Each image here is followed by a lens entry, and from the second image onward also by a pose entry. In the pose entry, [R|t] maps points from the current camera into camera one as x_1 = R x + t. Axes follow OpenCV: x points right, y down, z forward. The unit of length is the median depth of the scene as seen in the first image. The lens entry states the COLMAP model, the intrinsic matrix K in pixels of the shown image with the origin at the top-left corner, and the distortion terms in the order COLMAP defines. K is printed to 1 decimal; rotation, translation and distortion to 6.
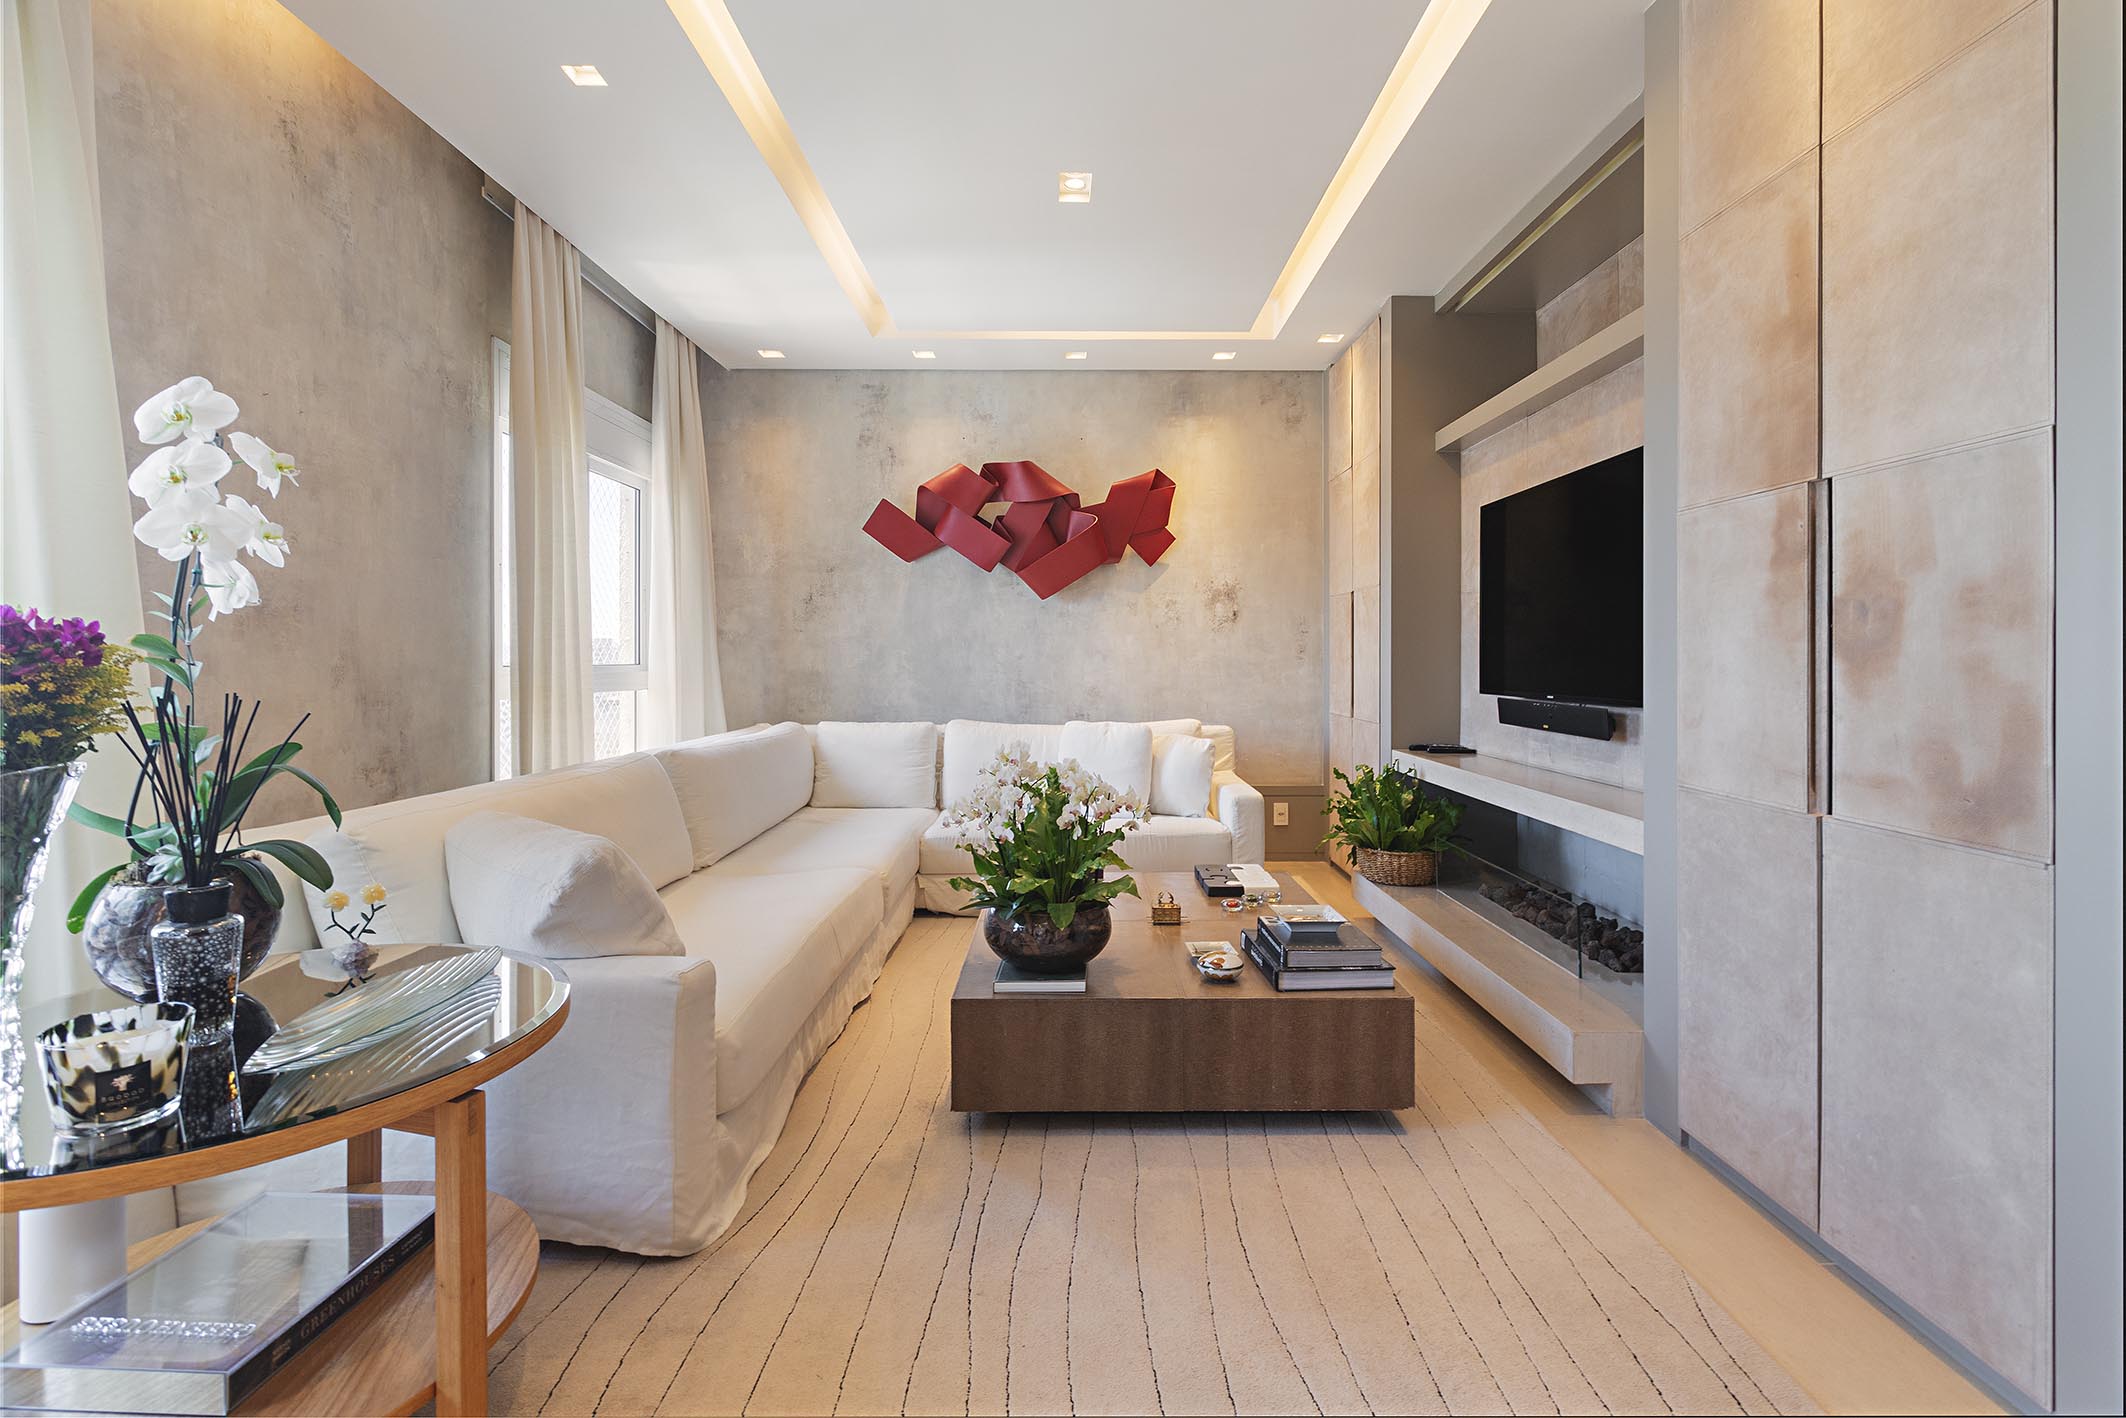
lens RADIAL K [[1056.7, 0, 1102.7], [0, 1056.7, 653.9], [0, 0, 1]] dist [-0.002184, 0.000612]
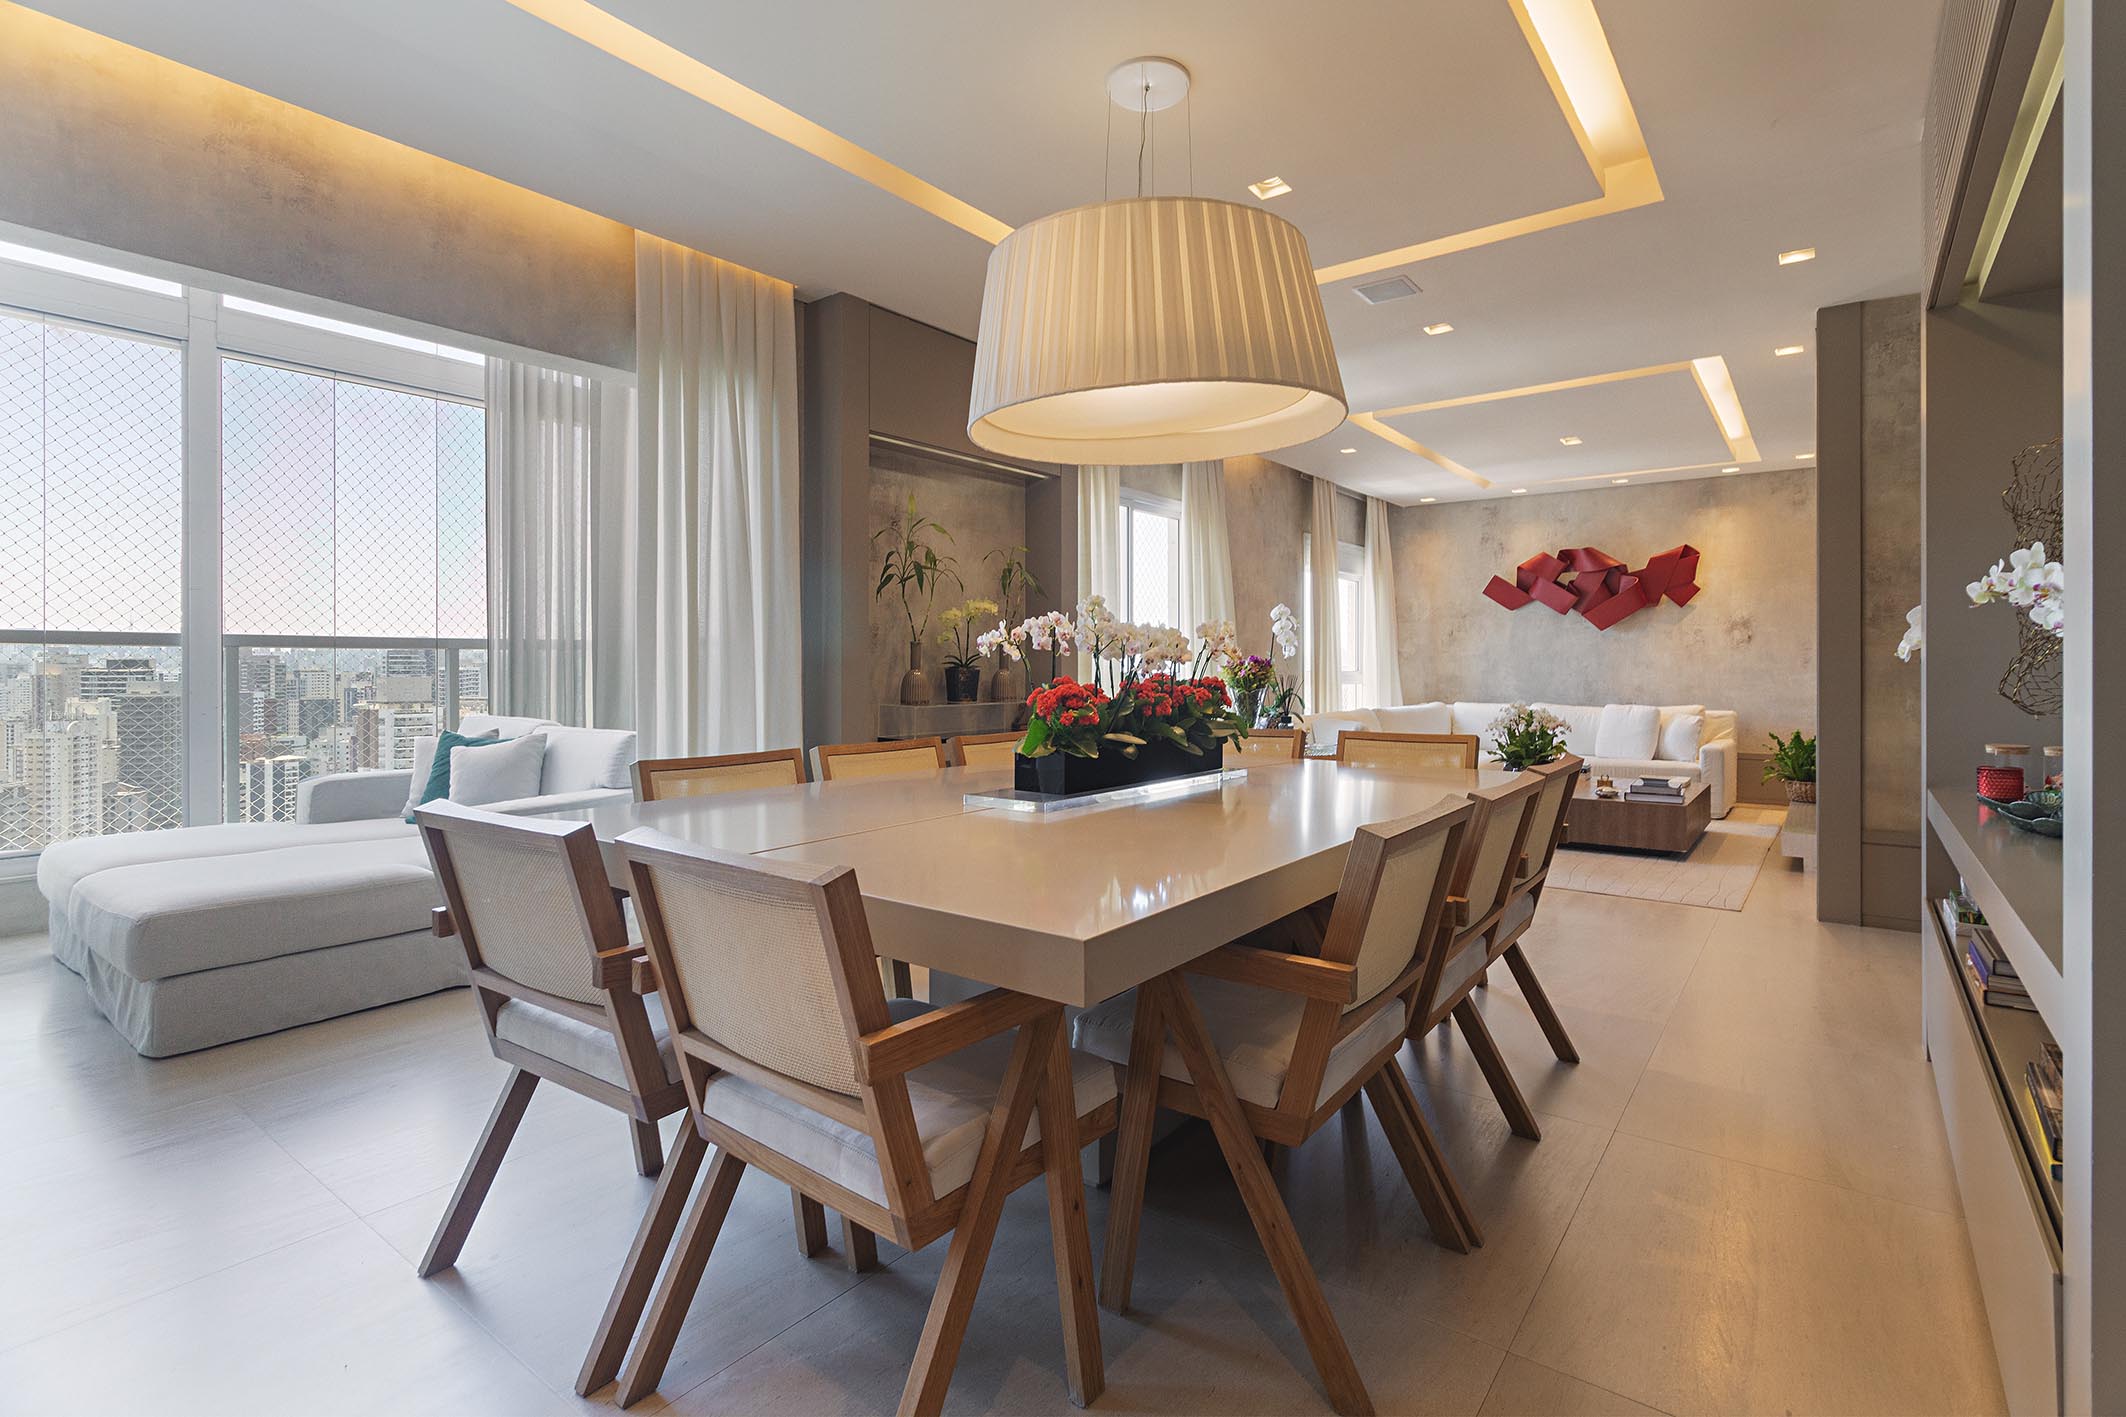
lens RADIAL K [[979.8, 0, 1022.2], [0, 979.8, 668.9], [0, 0, 1]] dist [-0.001410, -0.000886]
pose [[0.754577, 0.001247, -0.656210, 0.272689], [0.002630, 0.999984, 0.004923, -0.003332], [0.656206, -0.005441, 0.754562, -0.751619]]
